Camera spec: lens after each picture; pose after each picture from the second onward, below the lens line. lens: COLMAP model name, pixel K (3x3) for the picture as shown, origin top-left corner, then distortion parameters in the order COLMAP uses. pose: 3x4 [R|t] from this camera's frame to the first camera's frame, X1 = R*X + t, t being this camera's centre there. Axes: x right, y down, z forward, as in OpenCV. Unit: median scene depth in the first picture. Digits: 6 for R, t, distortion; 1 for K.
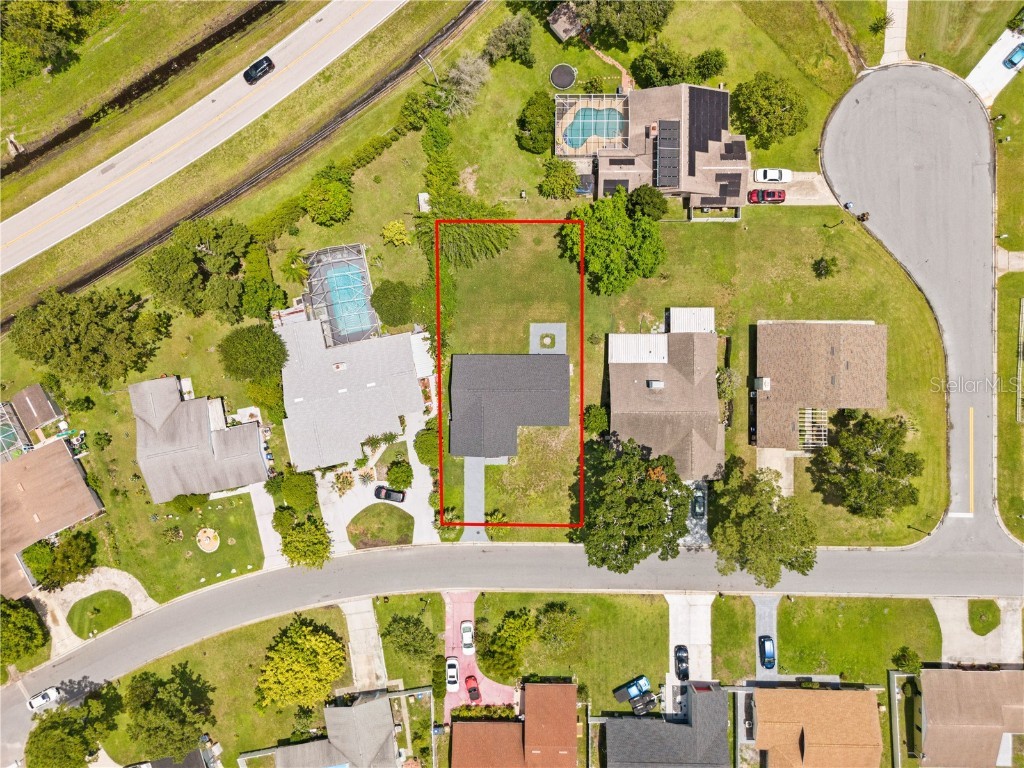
lens RADIAL K [[818.3, 0, 512.0], [0, 818.3, 384.0], [0, 0, 1]] dist [0.009975, 0.001522]
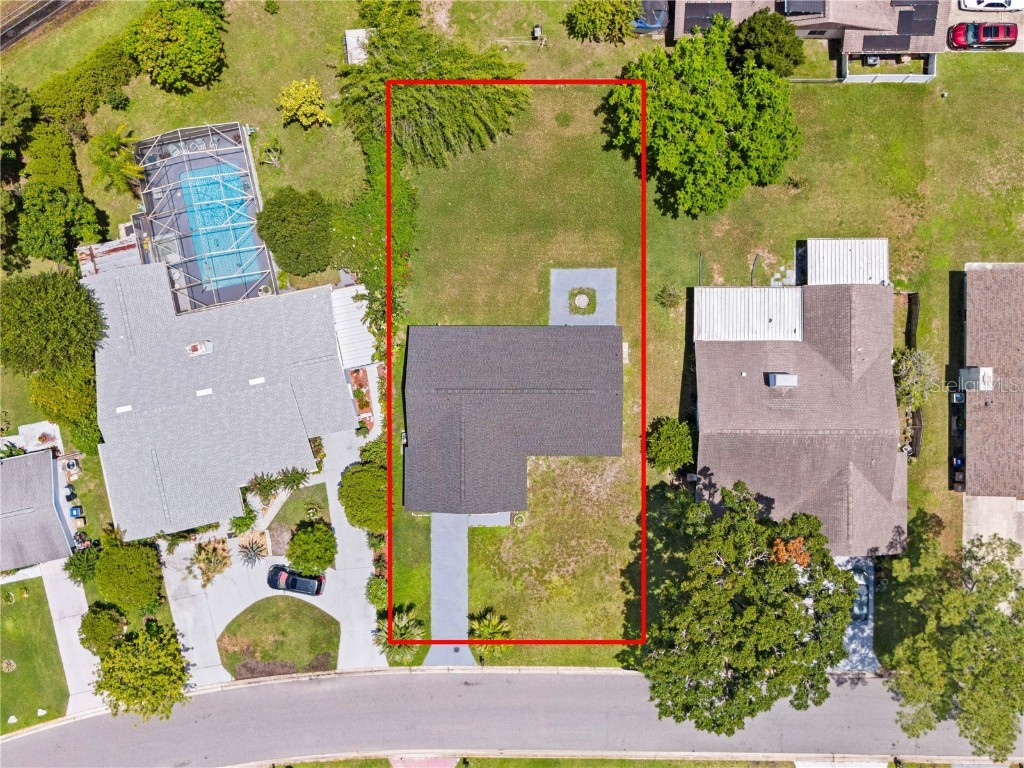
lens RADIAL K [[1075.5, 0, 541.3], [0, 1075.5, 384.7], [0, 0, 1]] dist [0.003344, -0.011151]
pose [[0.999987, -0.001361, 0.004850, 0.012489], [0.001335, 0.999985, 0.005274, -0.000301], [-0.004857, -0.005268, 0.999974, 0.280301]]
